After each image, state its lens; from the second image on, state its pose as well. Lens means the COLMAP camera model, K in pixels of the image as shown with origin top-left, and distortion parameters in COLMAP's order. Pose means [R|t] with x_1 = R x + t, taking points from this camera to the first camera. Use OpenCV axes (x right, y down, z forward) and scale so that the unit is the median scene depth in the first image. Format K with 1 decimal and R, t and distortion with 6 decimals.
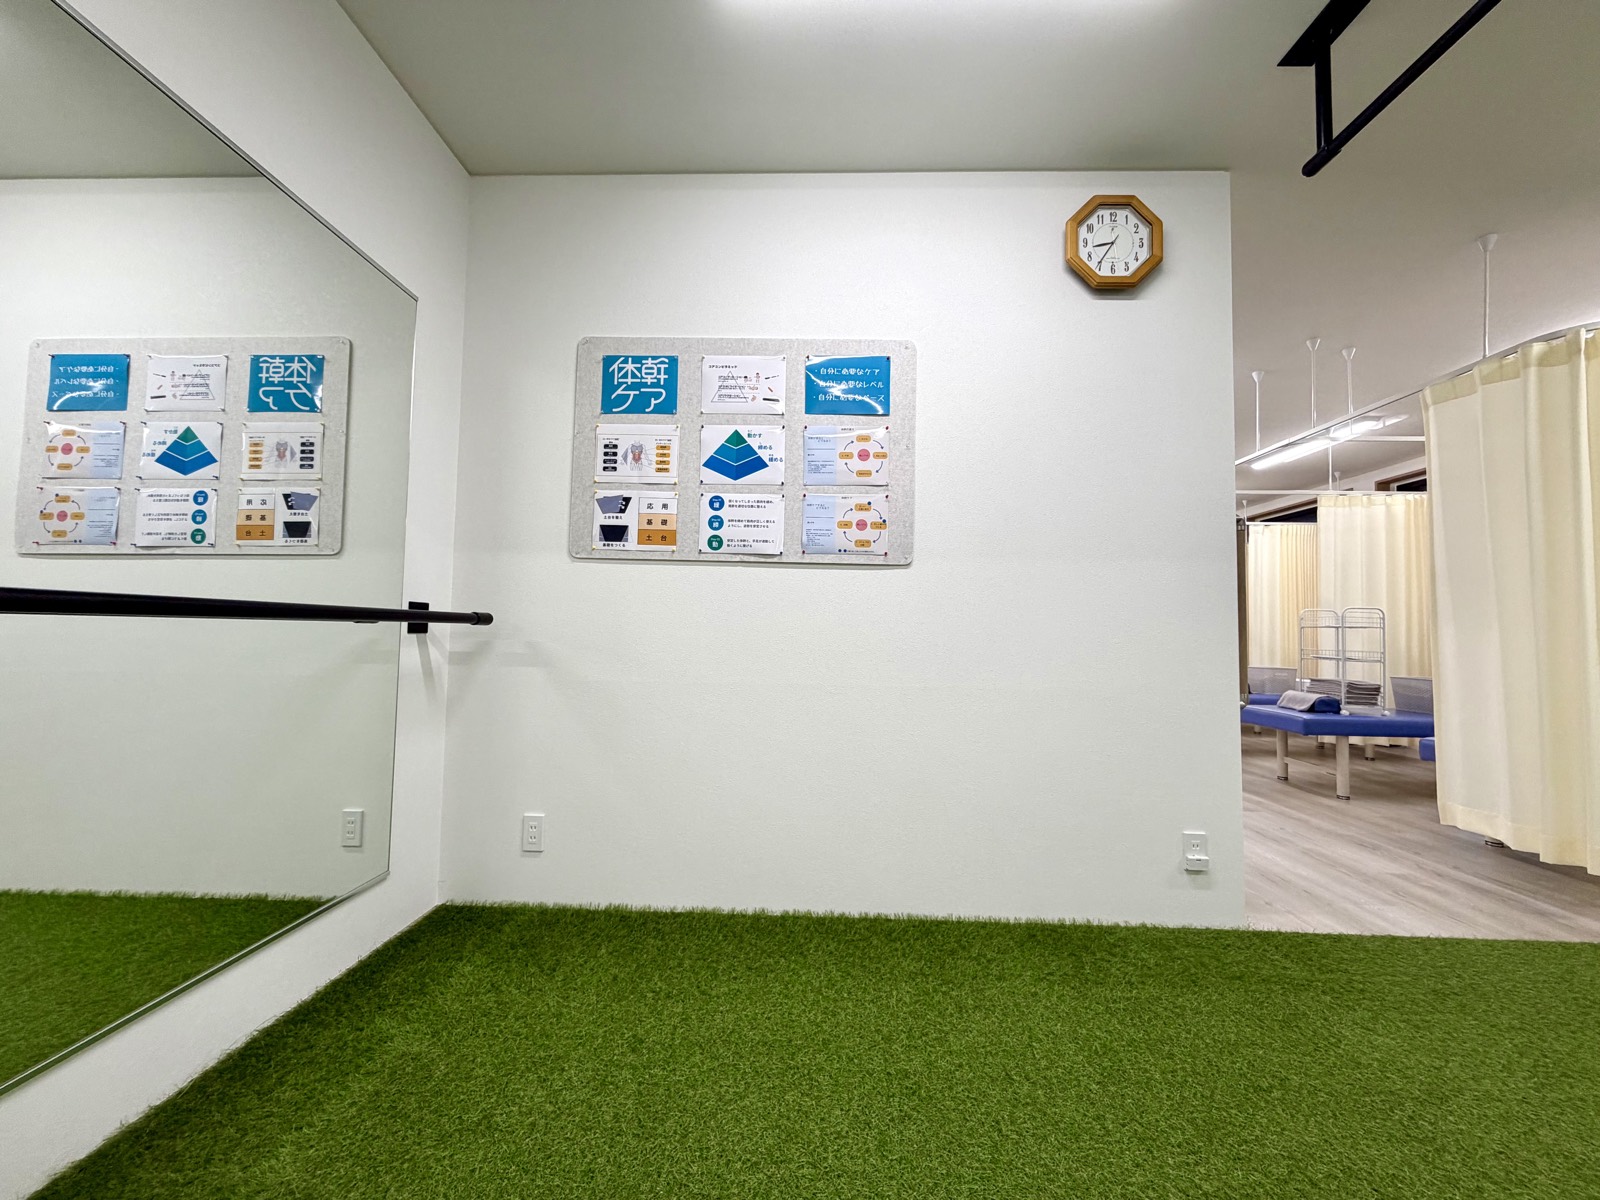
lens RADIAL K [[638.7, 0, 801.5], [0, 638.7, 599.8], [0, 0, 1]] dist [0.005544, -0.002618]
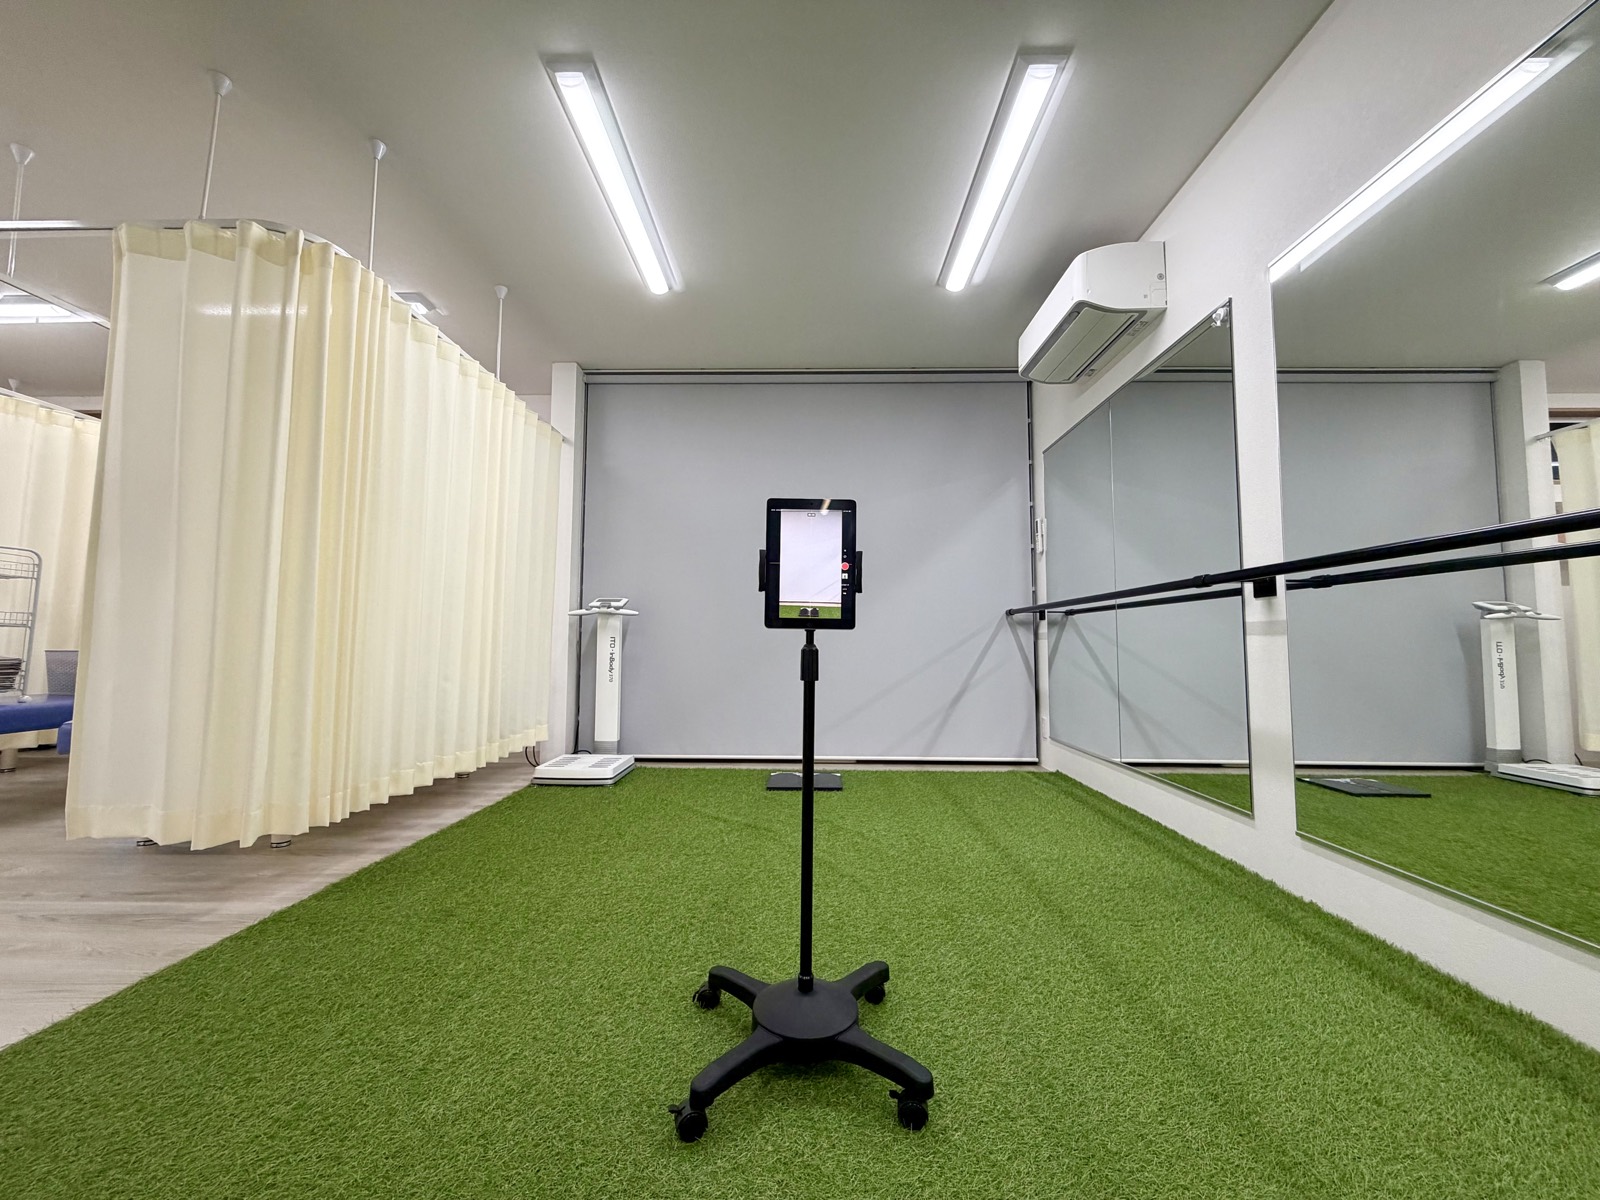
lens RADIAL K [[638.7, 0, 794.4], [0, 638.7, 591.6], [0, 0, 1]] dist [0.005544, -0.002618]
pose [[0.000744, 0.063003, 0.998013, 0.321320], [-0.057943, 0.996339, -0.062854, 0.086463], [-0.998320, -0.057781, 0.004392, 0.249665]]
